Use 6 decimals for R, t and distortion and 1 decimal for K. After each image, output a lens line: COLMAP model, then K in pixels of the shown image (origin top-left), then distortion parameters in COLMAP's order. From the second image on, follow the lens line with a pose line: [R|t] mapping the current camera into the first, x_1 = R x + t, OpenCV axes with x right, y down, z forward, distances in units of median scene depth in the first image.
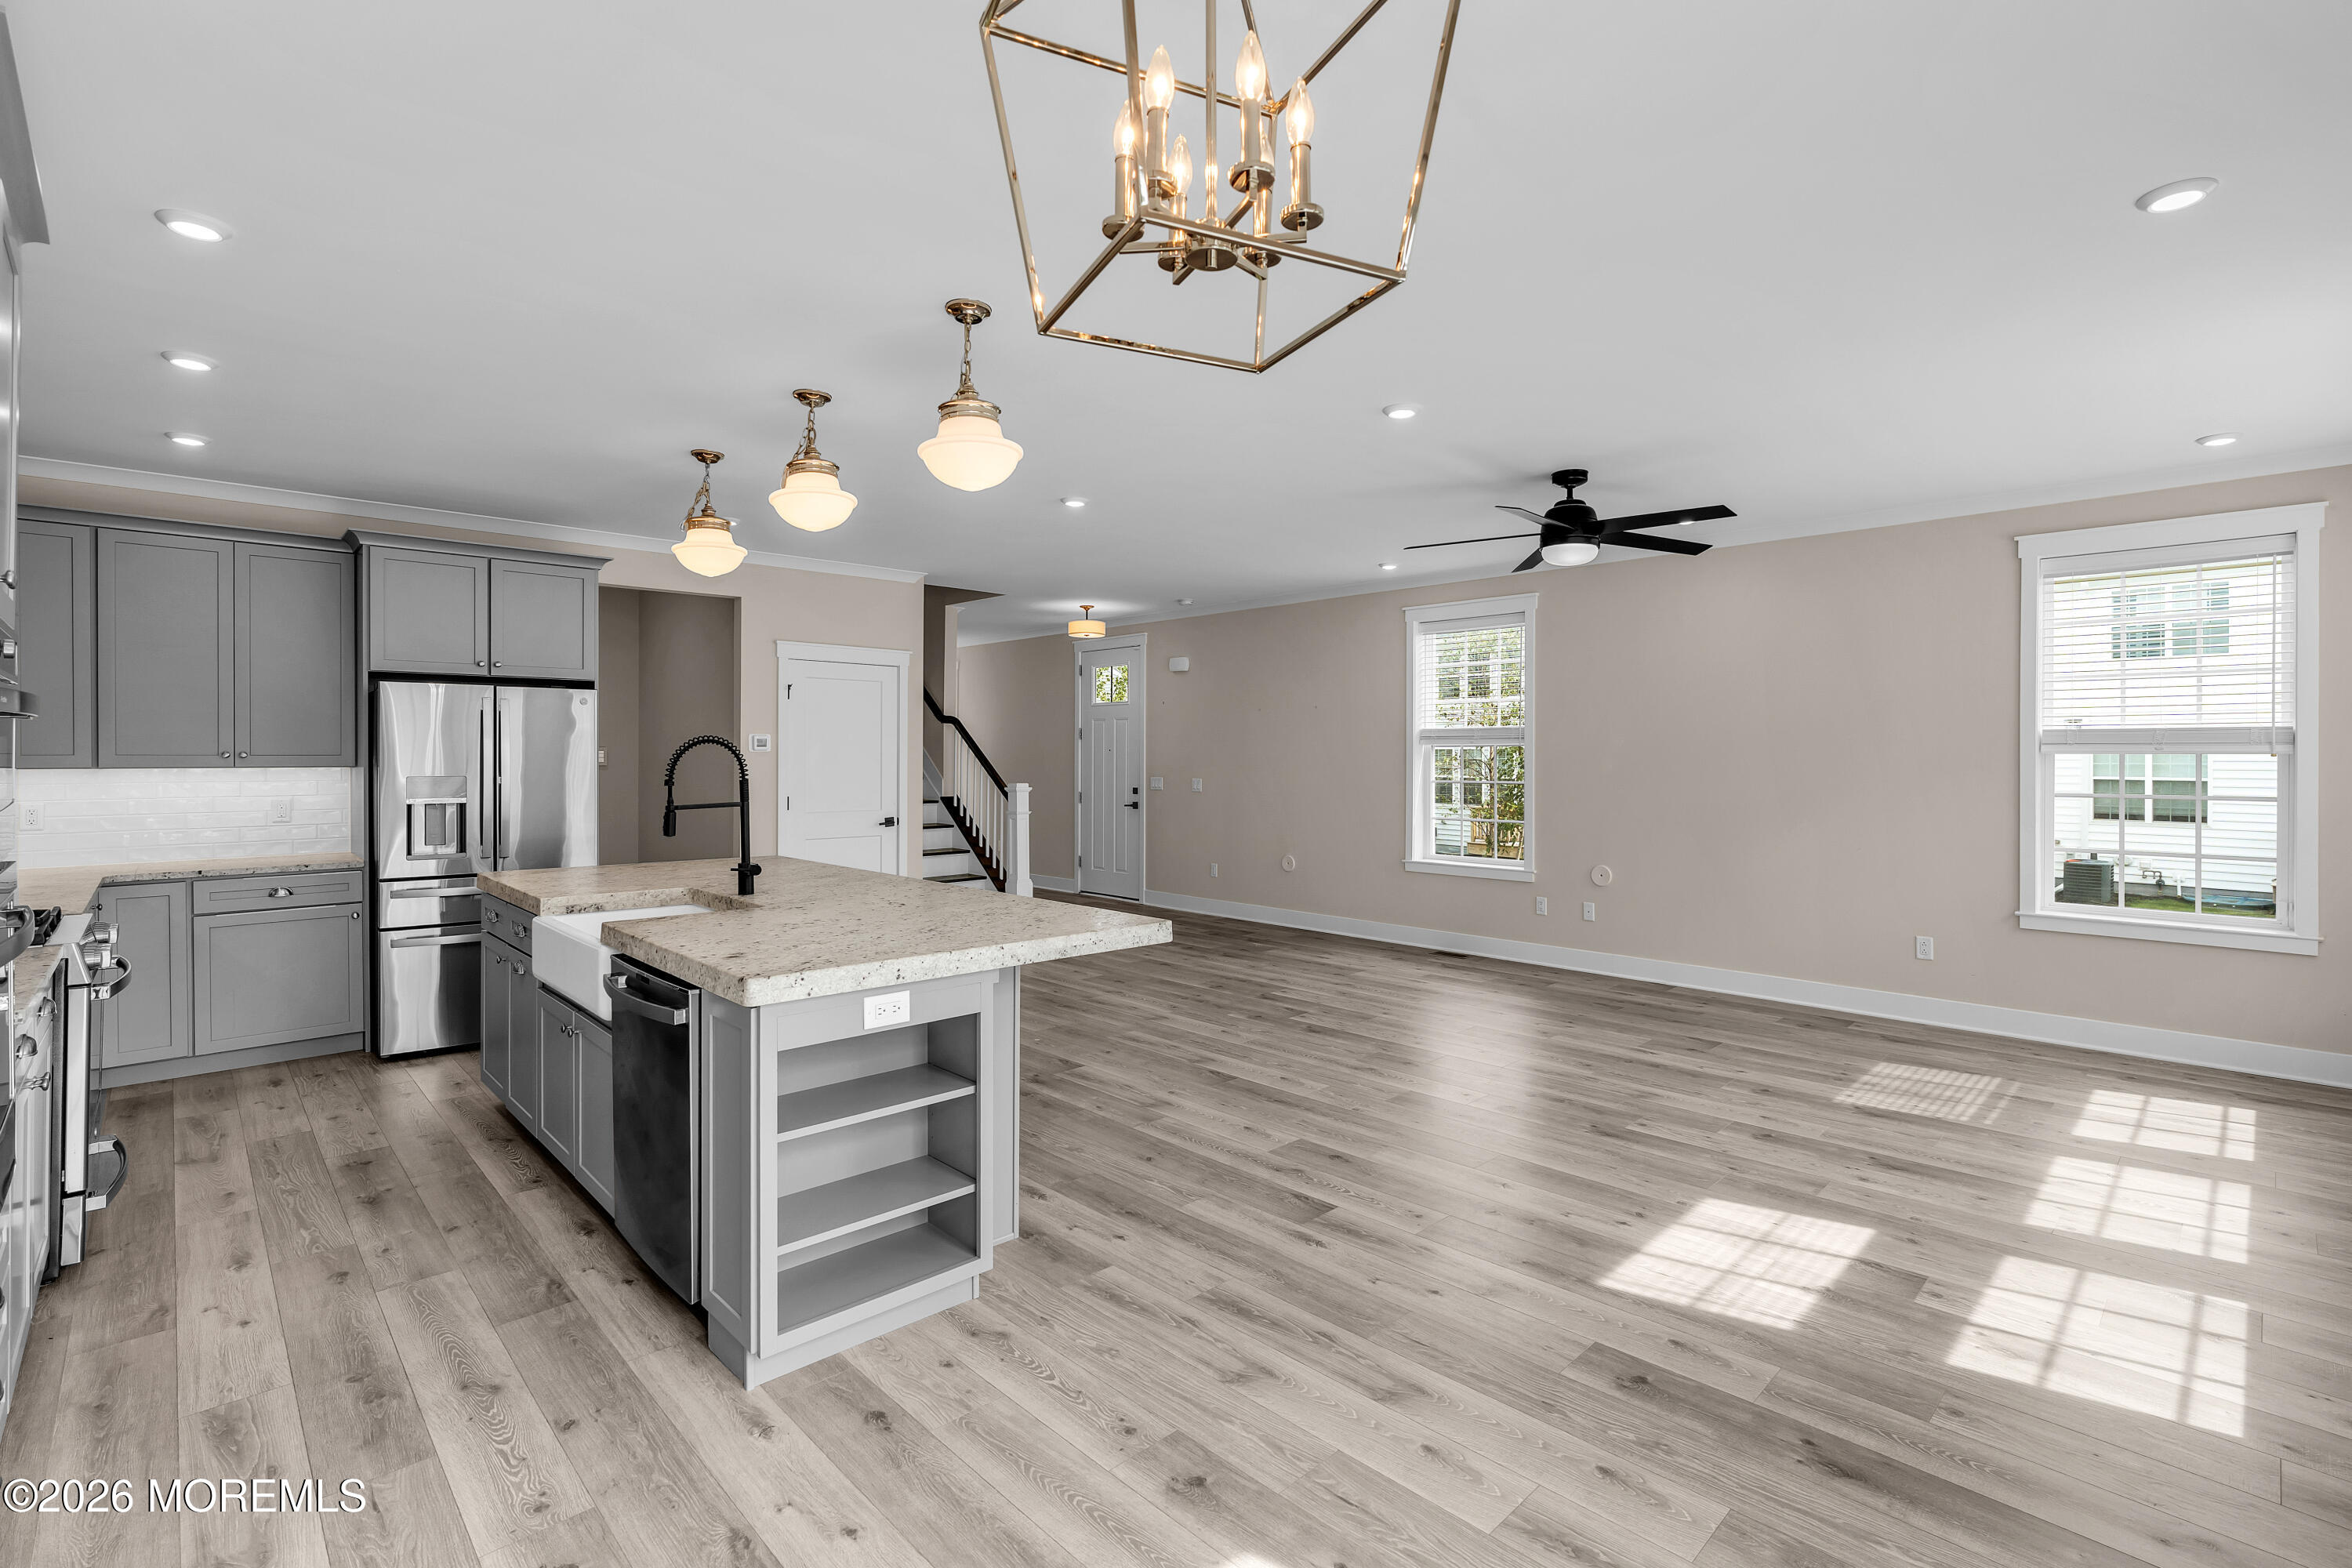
lens RADIAL K [[1060.8, 0, 1176.7], [0, 1060.8, 763.2], [0, 0, 1]] dist [-0.012025, 0.004887]
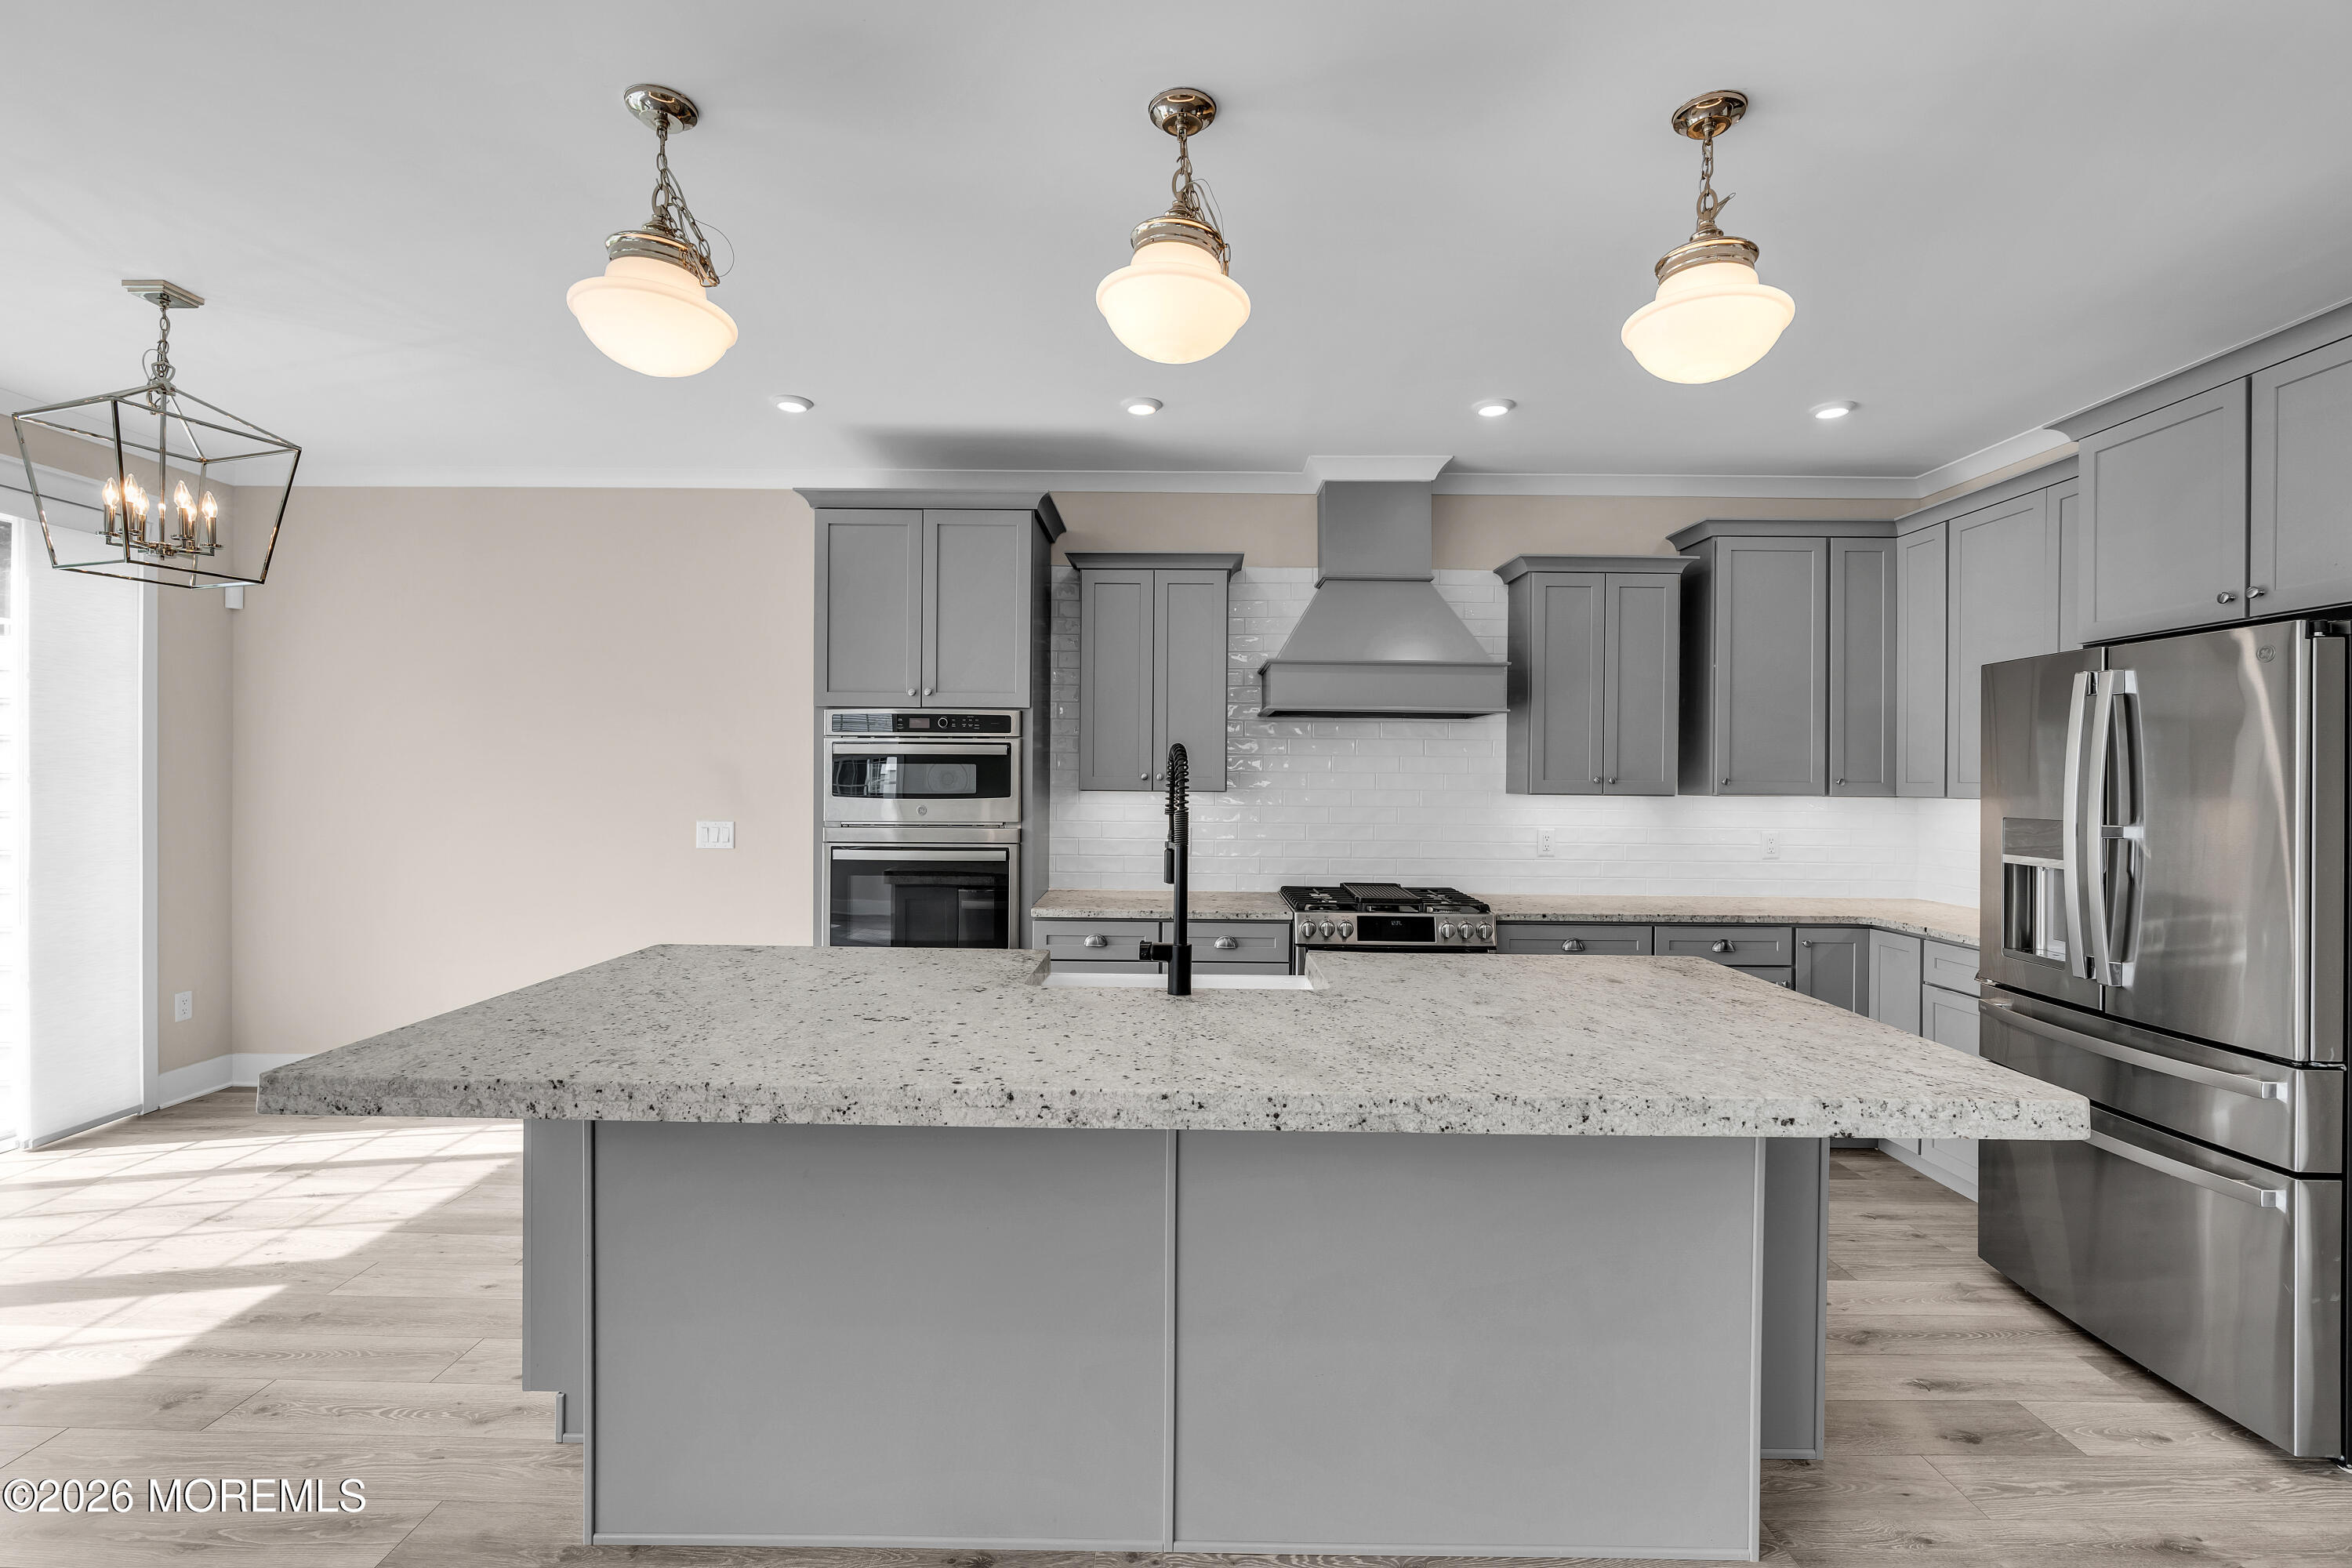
lens RADIAL K [[1056.2, 0, 1172.4], [0, 1056.2, 771.3], [0, 0, 1]] dist [-0.012165, 0.004627]
pose [[-0.696917, -0.012899, -0.717036, 0.045536], [-0.015703, 0.999873, -0.002724, -0.005828], [0.716980, 0.009361, -0.697031, 1.349711]]
